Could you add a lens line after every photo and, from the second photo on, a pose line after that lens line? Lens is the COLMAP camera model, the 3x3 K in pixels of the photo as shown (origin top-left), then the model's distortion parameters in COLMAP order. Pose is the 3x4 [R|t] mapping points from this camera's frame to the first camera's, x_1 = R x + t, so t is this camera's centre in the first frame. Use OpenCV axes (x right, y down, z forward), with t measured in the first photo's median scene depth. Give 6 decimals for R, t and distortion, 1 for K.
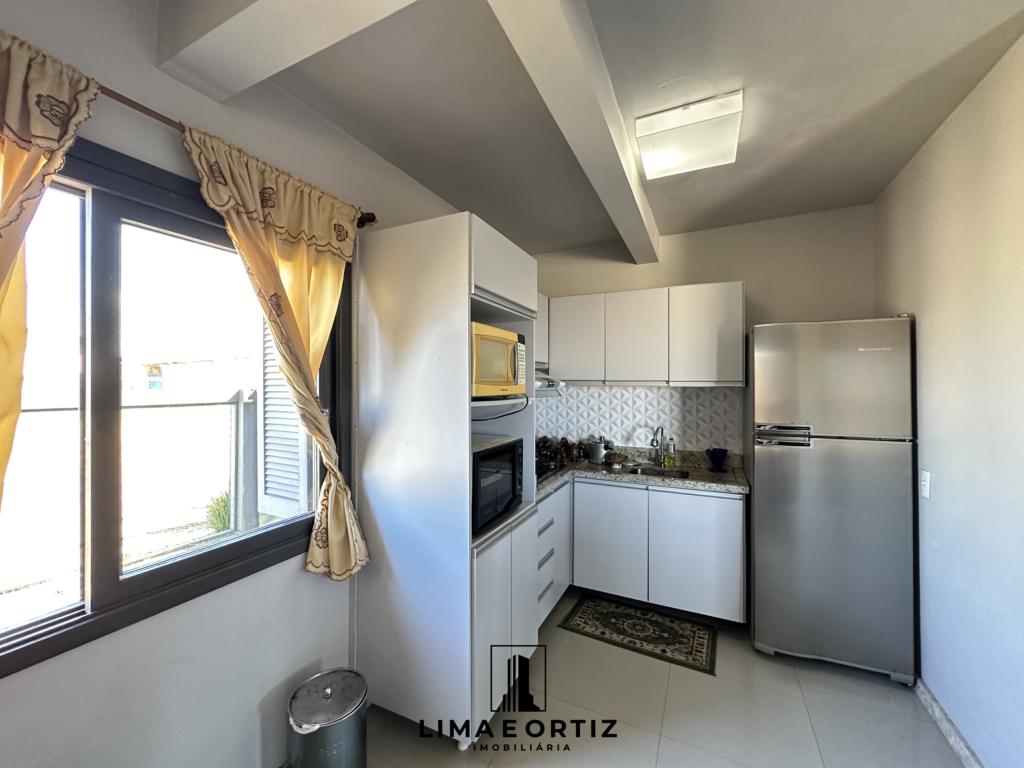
lens RADIAL K [[408.5, 0, 509.1], [0, 408.5, 384.5], [0, 0, 1]] dist [-0.004615, 0.001109]
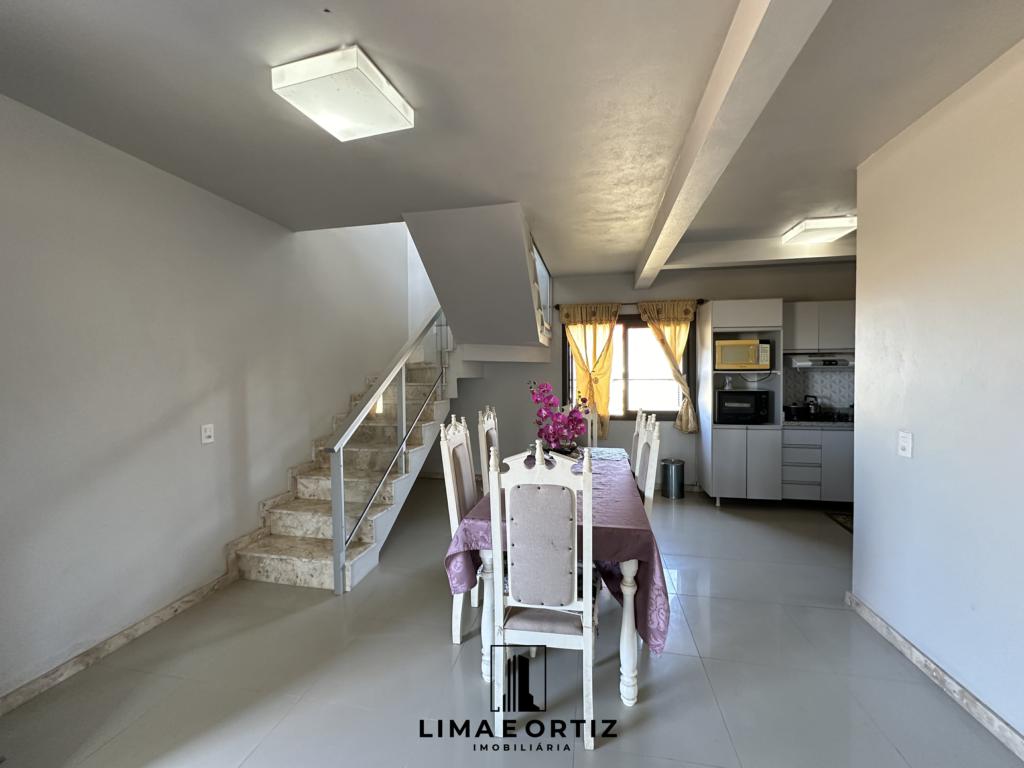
lens RADIAL K [[408.5, 0, 514.3], [0, 408.5, 377.8], [0, 0, 1]] dist [-0.004615, 0.001109]
pose [[0.278593, 0.008342, -0.960373, 2.043612], [0.005136, 0.999935, 0.010175, 0.052022], [0.960395, -0.007768, 0.278532, -0.971347]]
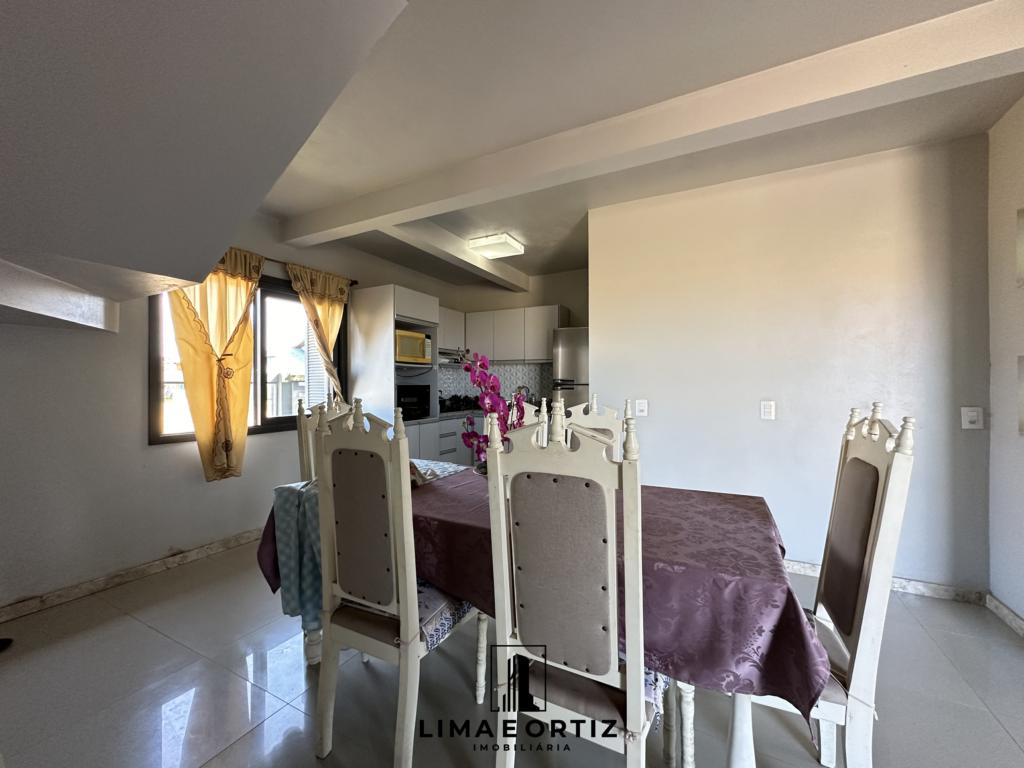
lens RADIAL K [[408.5, 0, 508.6], [0, 408.5, 385.5], [0, 0, 1]] dist [-0.004615, 0.001109]
pose [[0.999644, -0.003141, -0.026509, 0.617371], [0.003148, 0.999995, 0.000192, 0.172955], [0.026509, -0.000275, 0.999649, -1.343782]]
